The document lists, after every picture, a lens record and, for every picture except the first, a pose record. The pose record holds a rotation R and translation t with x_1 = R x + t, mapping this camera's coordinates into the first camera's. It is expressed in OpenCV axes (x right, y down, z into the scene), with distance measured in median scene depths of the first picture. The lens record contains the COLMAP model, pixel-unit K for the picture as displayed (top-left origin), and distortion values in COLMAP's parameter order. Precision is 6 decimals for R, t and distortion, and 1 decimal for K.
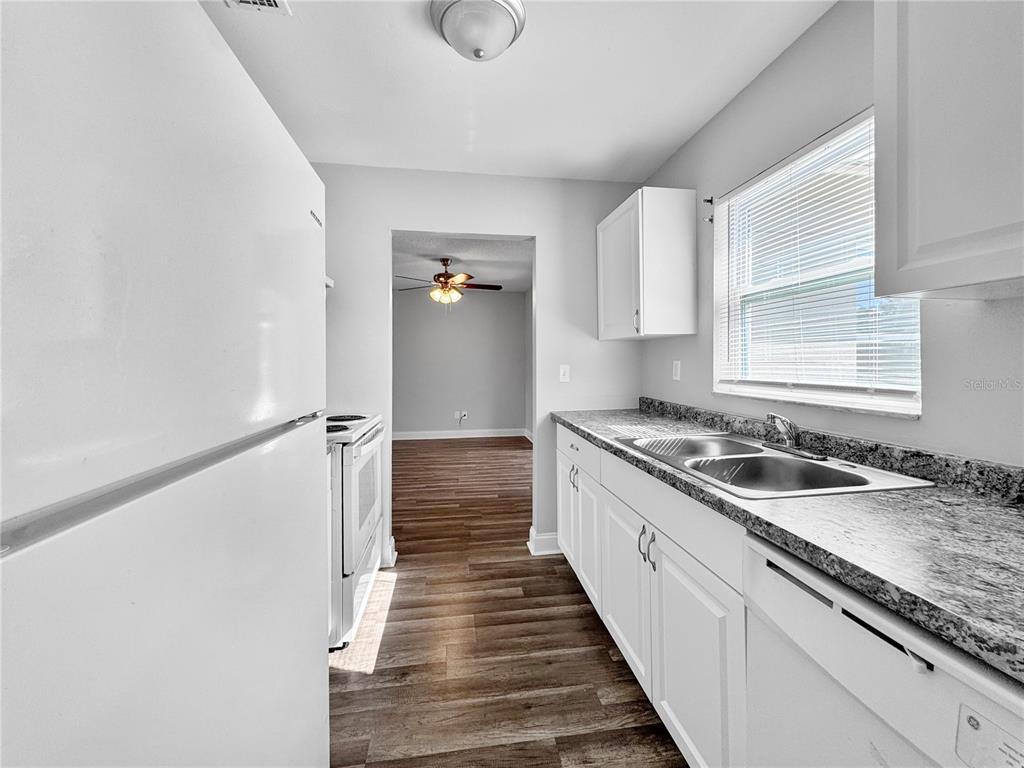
lens RADIAL K [[420.4, 0, 511.4], [0, 420.4, 375.5], [0, 0, 1]] dist [0.029951, 0.000003]
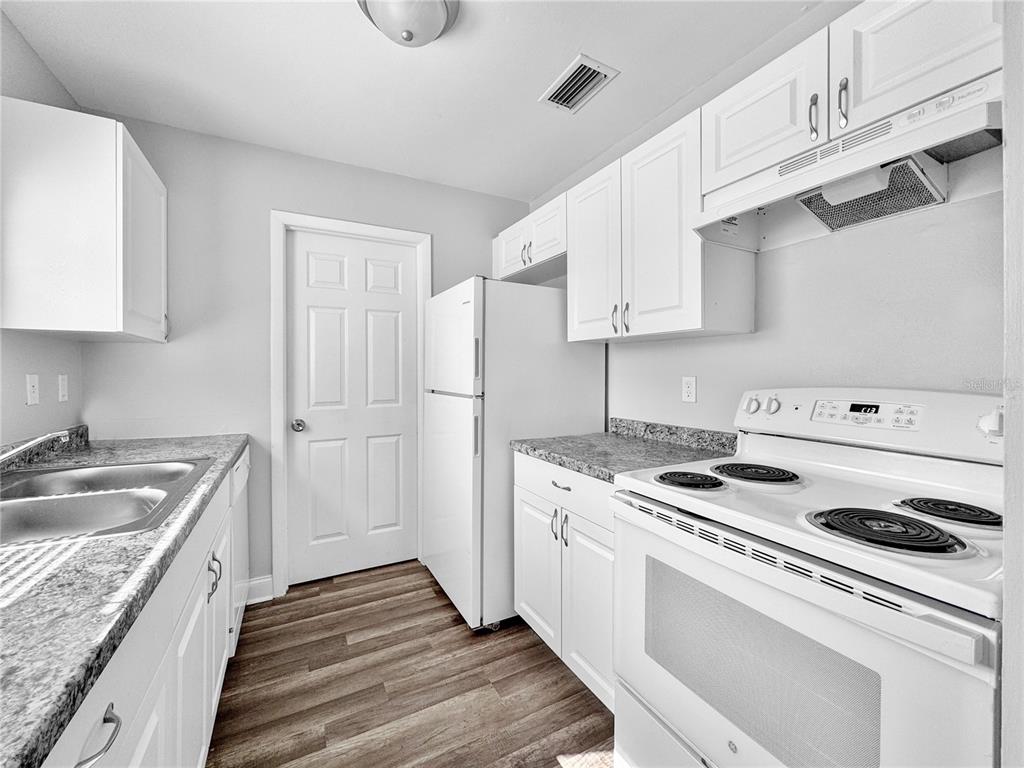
lens RADIAL K [[420.4, 0, 510.9], [0, 420.4, 379.4], [0, 0, 1]] dist [0.029951, 0.000003]
pose [[-0.940884, 0.004457, -0.338699, 0.032592], [-0.002010, 0.999822, 0.018741, -0.036538], [0.338723, 0.018314, -0.940708, 2.074989]]
